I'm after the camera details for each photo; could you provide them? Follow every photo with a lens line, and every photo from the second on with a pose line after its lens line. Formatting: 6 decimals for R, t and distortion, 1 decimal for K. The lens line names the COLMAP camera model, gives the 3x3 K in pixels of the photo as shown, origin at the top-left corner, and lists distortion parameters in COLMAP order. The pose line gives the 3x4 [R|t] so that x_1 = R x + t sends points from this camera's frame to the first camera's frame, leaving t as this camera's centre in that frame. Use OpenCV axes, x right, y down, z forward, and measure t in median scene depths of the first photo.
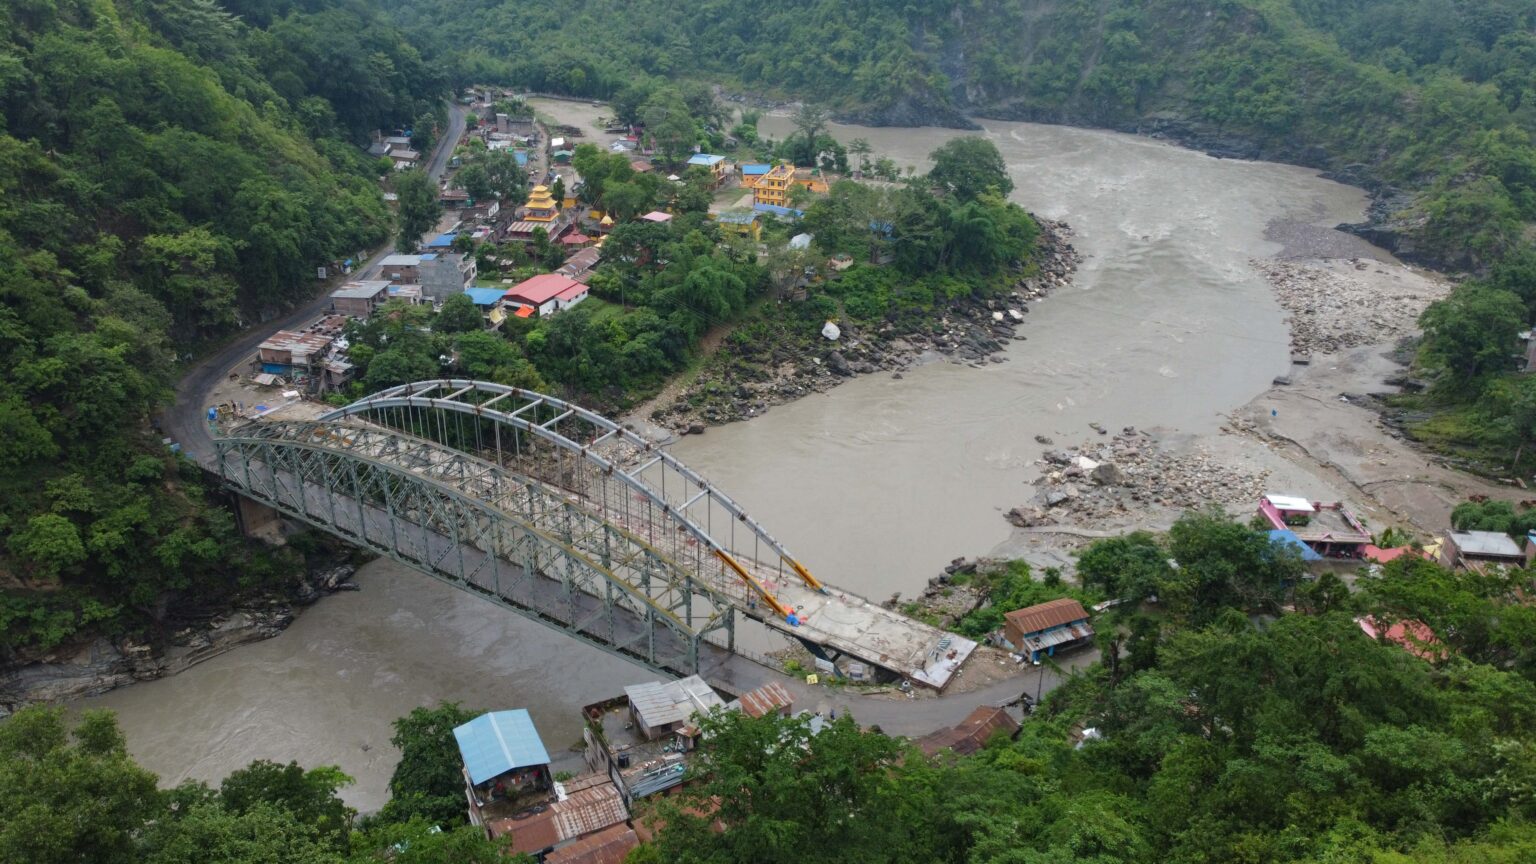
lens RADIAL K [[1159.3, 0, 768.0], [0, 1159.3, 432.0], [0, 0, 1]] dist [-0.001551, -0.009376]
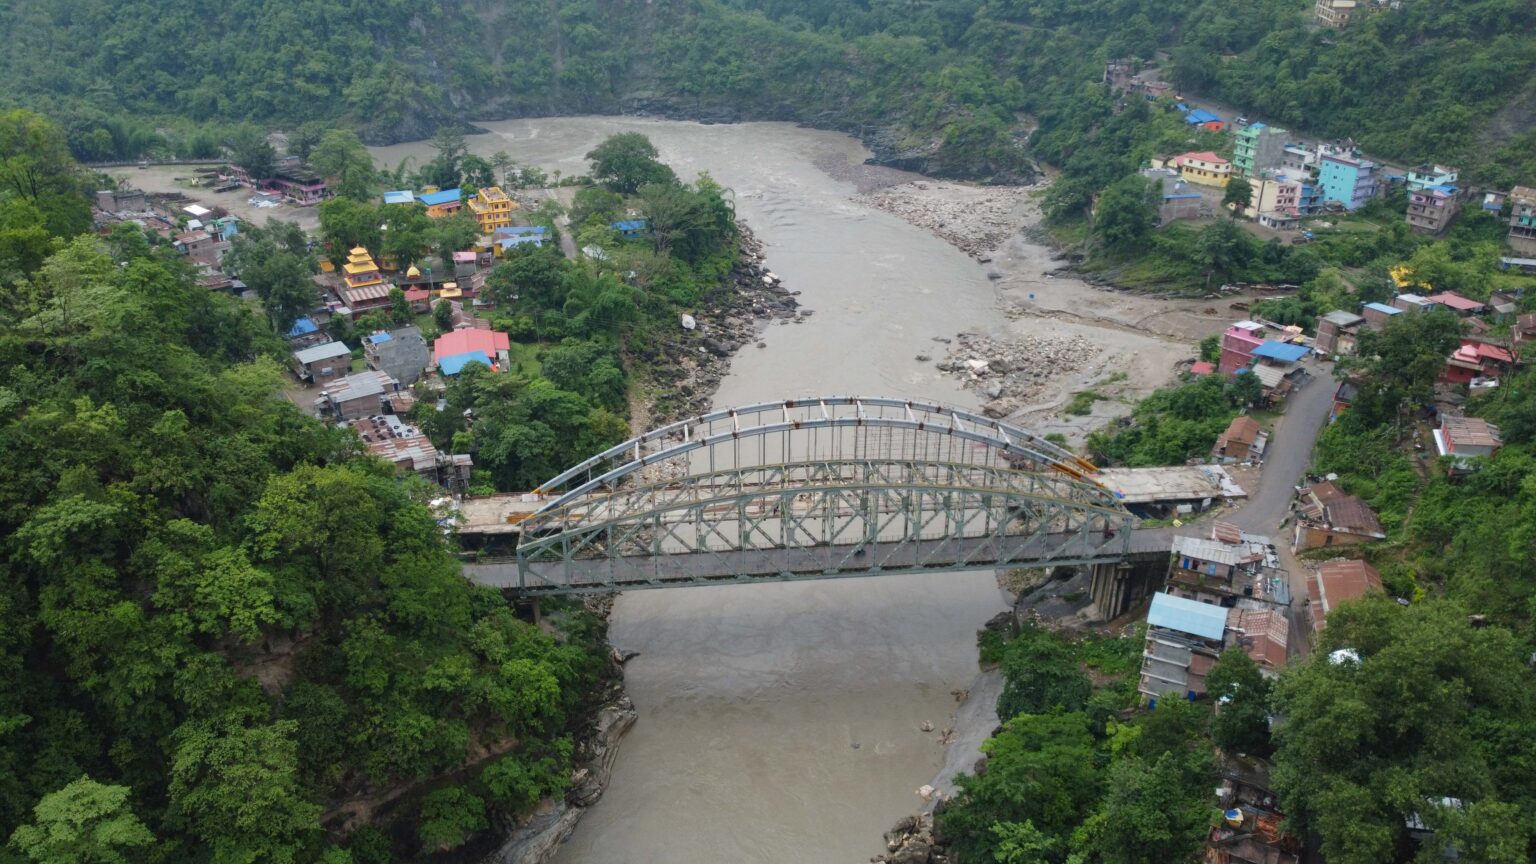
lens RADIAL K [[1159.3, 0, 768.0], [0, 1159.3, 432.0], [0, 0, 1]] dist [-0.001551, -0.009376]
pose [[0.785087, -0.288159, 0.548272, -0.397842], [0.283471, 0.954204, 0.095597, -0.056209], [-0.550711, 0.080367, 0.830818, 0.056974]]
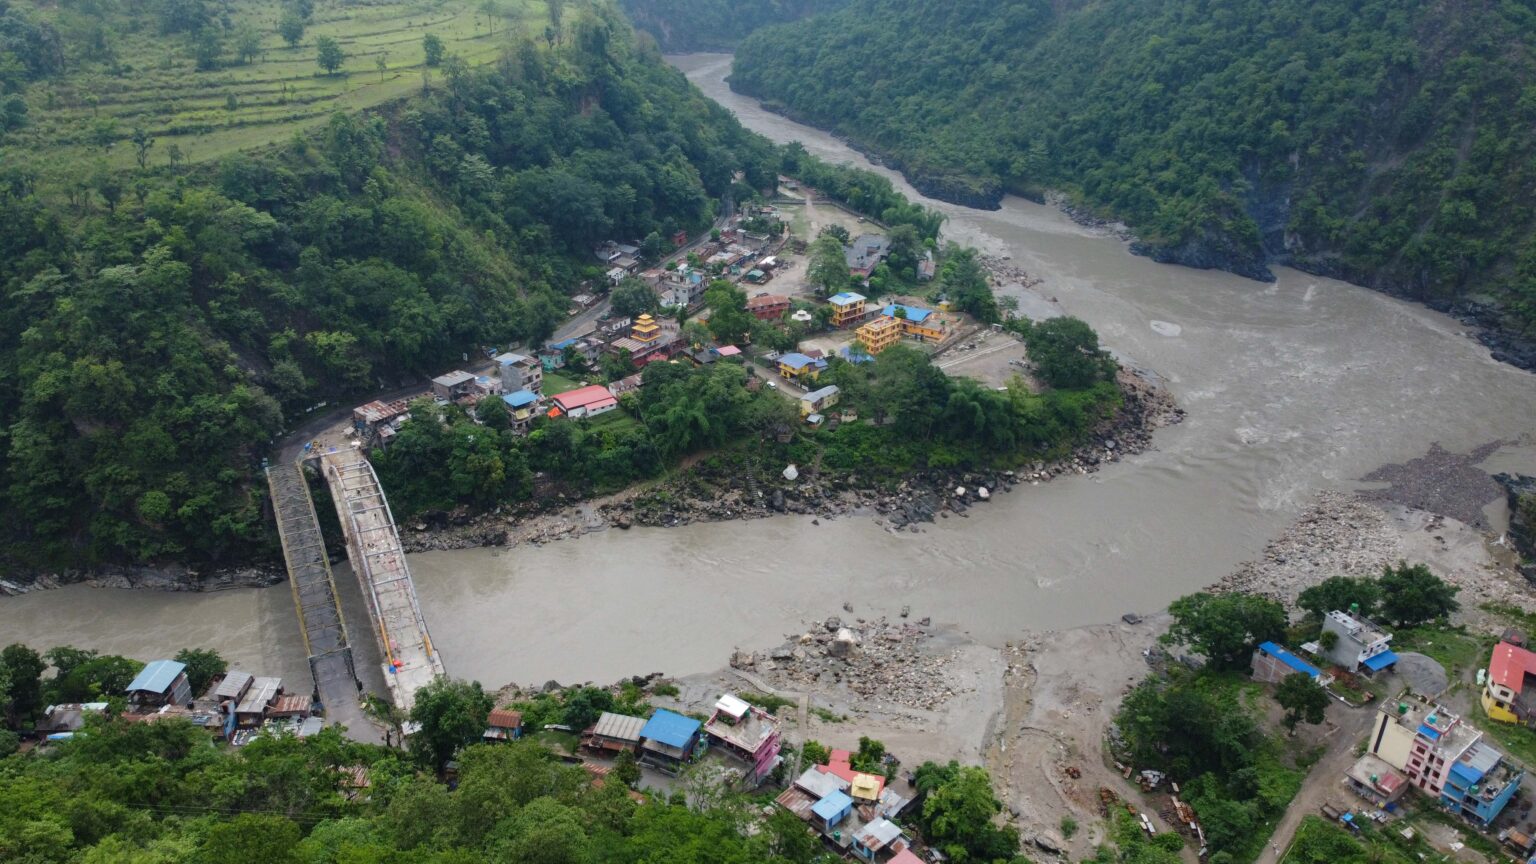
lens RADIAL K [[1159.3, 0, 768.0], [0, 1159.3, 432.0], [0, 0, 1]] dist [-0.001551, -0.009376]
pose [[0.852040, 0.220155, -0.474932, 0.481787], [-0.219734, 0.973879, 0.057234, -0.153133], [0.475127, 0.055593, 0.878159, -0.082957]]
